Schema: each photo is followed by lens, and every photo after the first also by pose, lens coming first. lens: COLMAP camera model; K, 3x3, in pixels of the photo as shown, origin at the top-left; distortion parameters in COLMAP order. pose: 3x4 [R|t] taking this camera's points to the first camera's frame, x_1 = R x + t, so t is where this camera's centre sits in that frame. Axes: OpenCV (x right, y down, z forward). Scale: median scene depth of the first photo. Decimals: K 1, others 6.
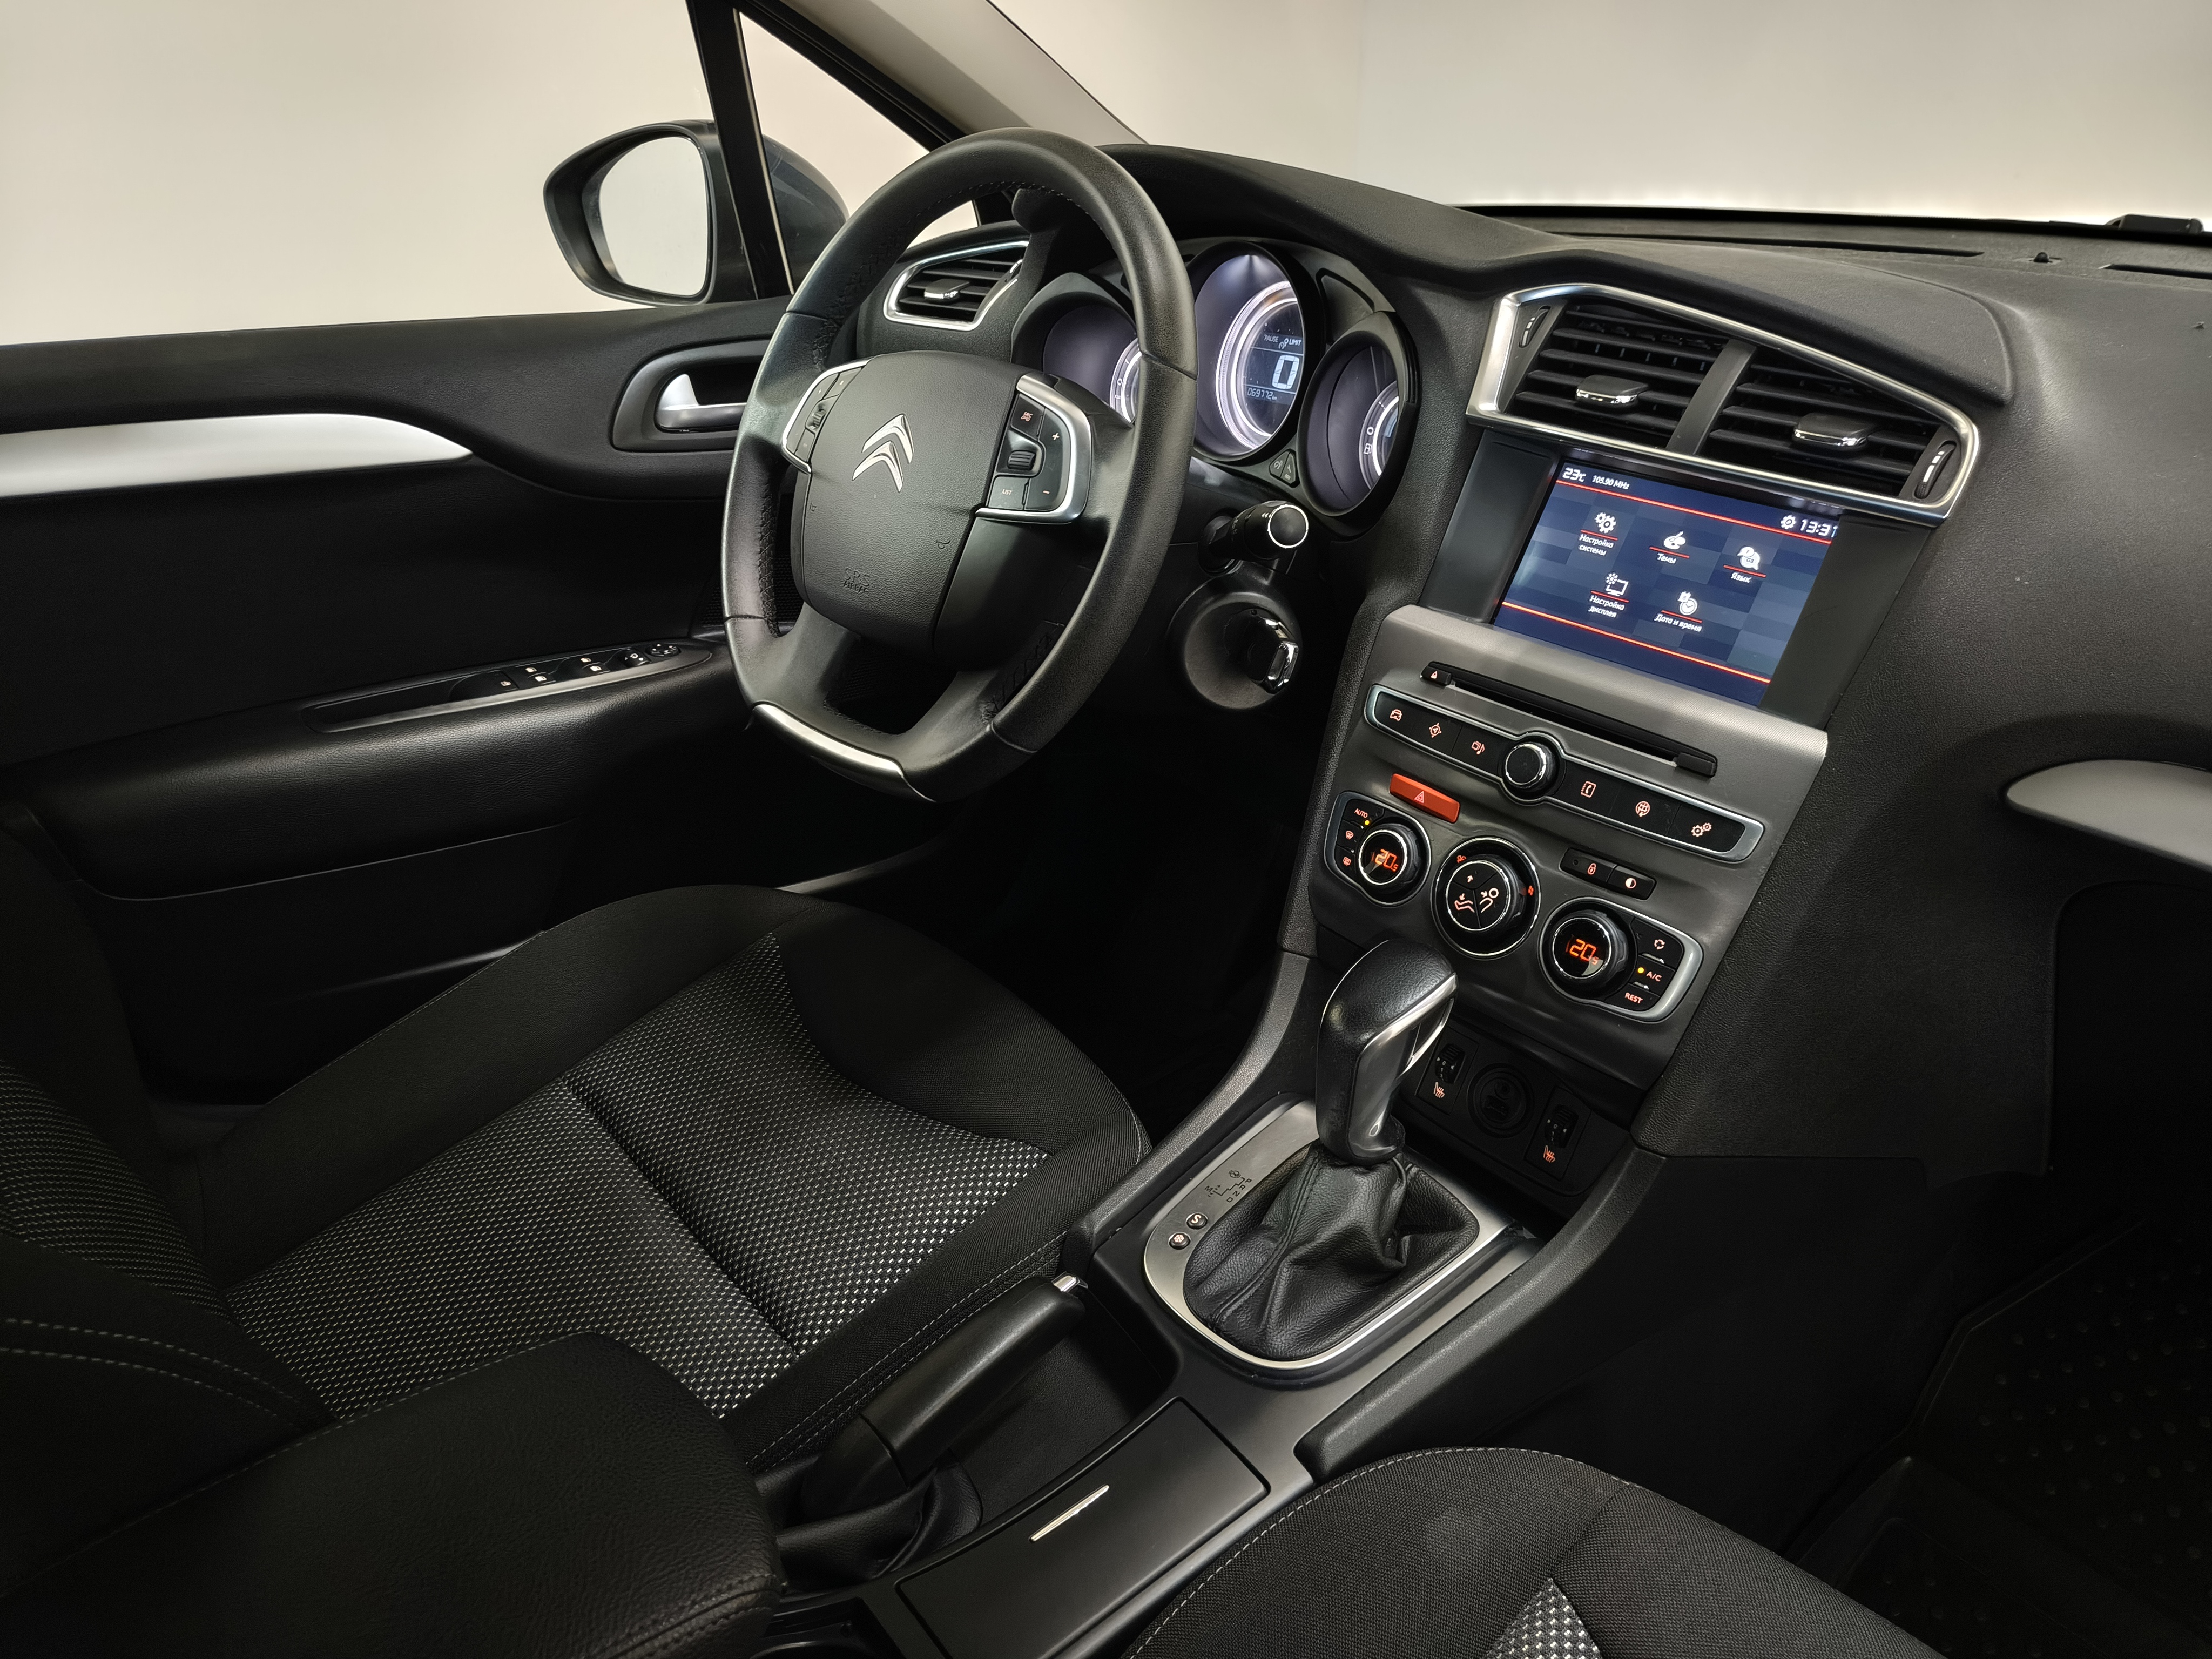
lens RADIAL K [[1542.2, 0, 1079.2], [0, 1542.2, 818.6], [0, 0, 1]] dist [0.043579, -0.073932]
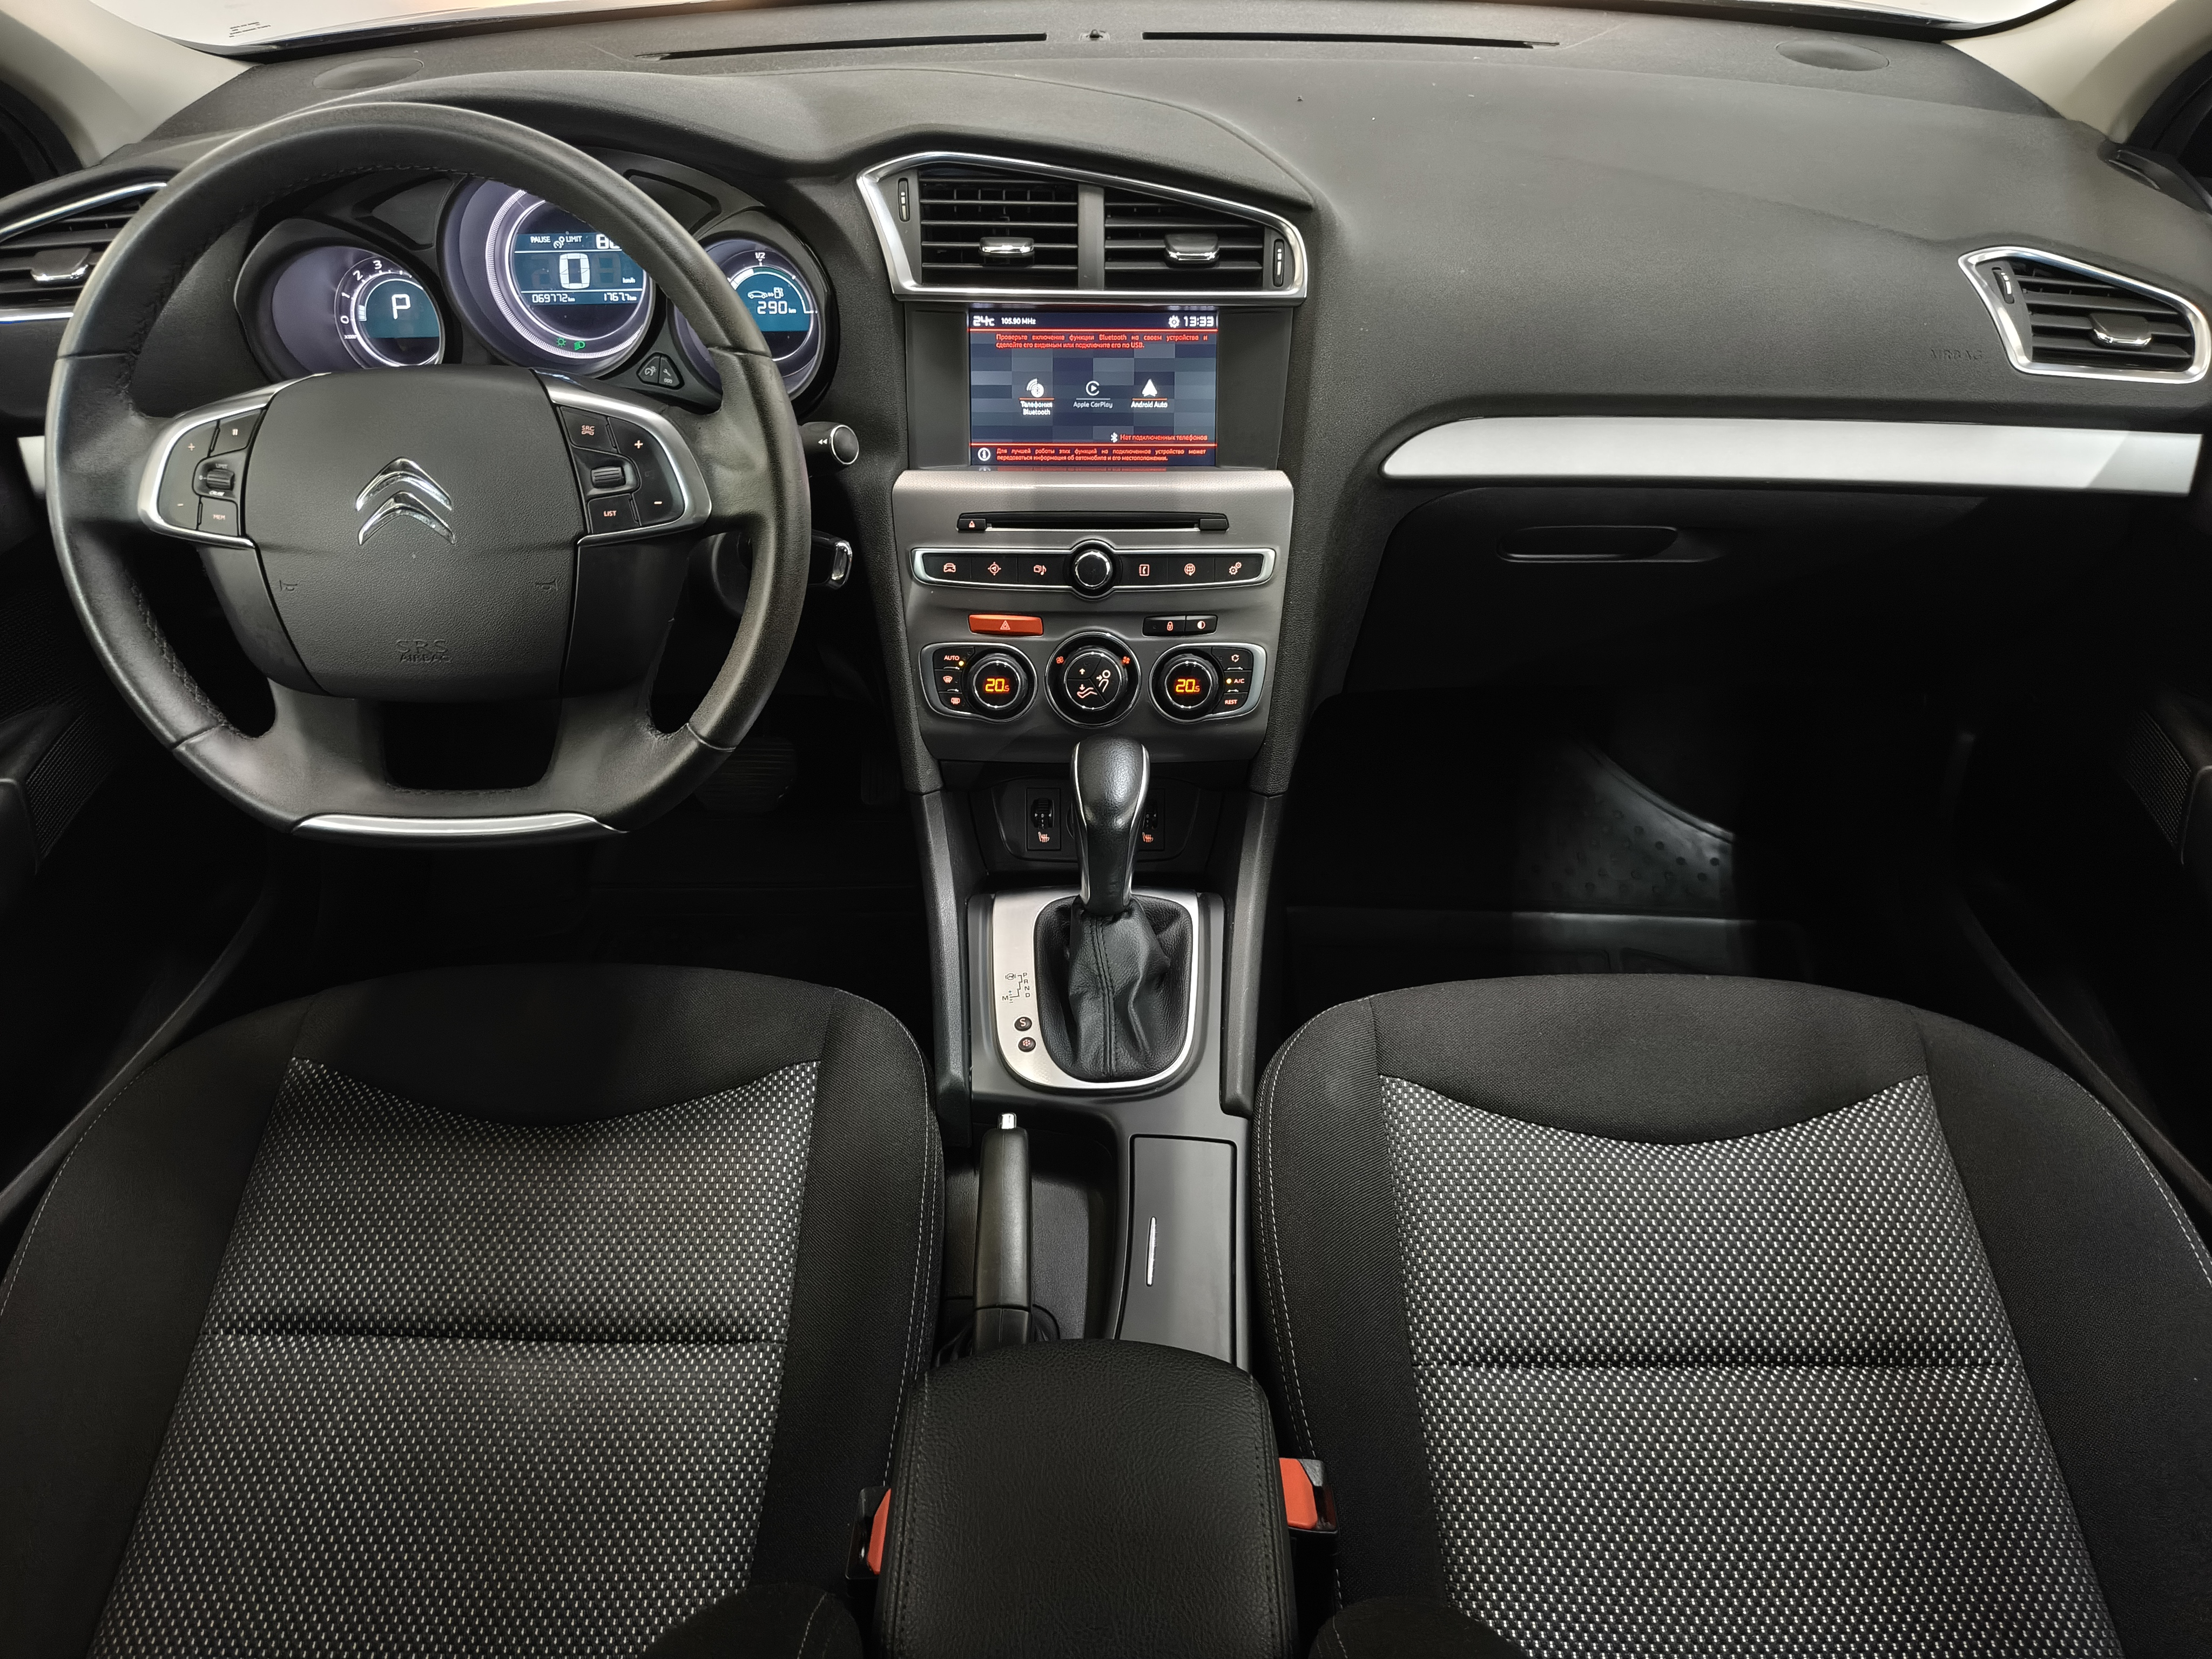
lens RADIAL K [[1530.7, 0, 1106.0], [0, 1530.7, 829.5], [0, 0, 1]] dist [0.032677, -0.037152]
pose [[0.642223, -0.477170, 0.599882, -0.537410], [0.340932, 0.878754, 0.334000, -0.255156], [-0.686523, -0.009984, 0.727039, 0.087172]]
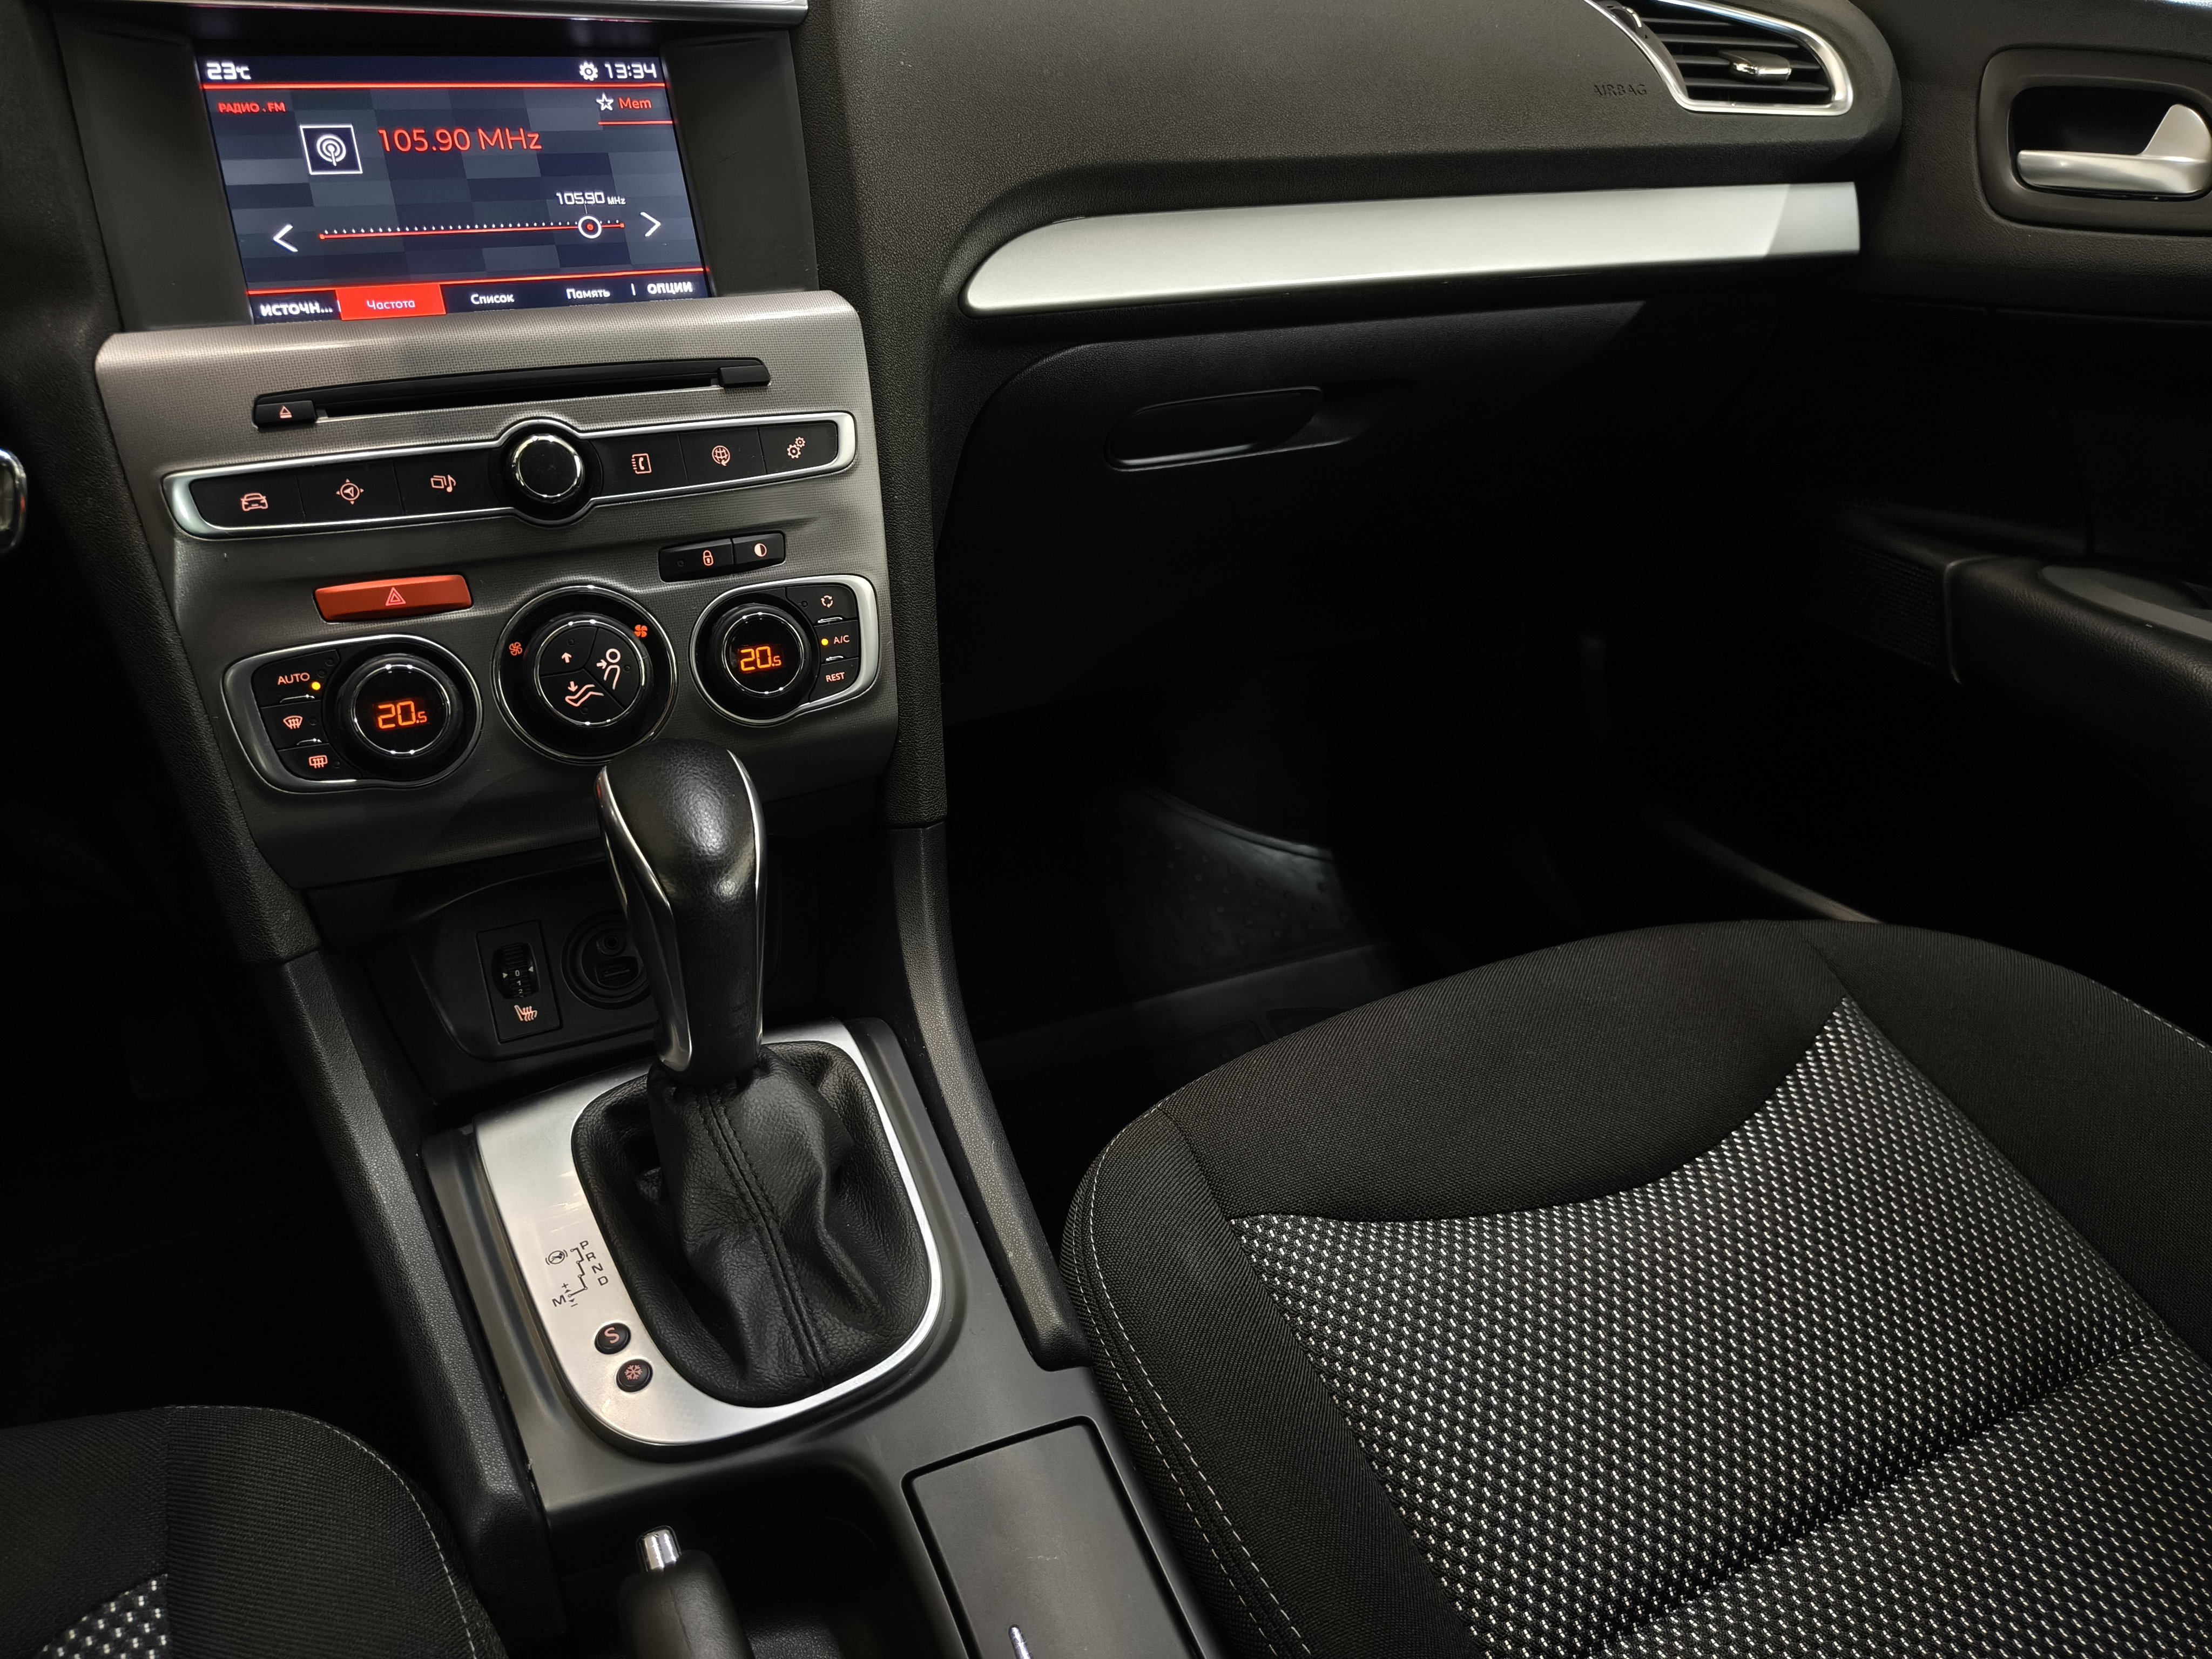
lens RADIAL K [[1548.0, 0, 1106.0], [0, 1548.0, 829.5], [0, 0, 1]] dist [0.015369, -0.026459]
pose [[0.207695, -0.474376, 0.855471, -0.313729], [0.401640, 0.838778, 0.367608, -0.052562], [-0.891935, 0.267241, 0.364739, 0.562863]]
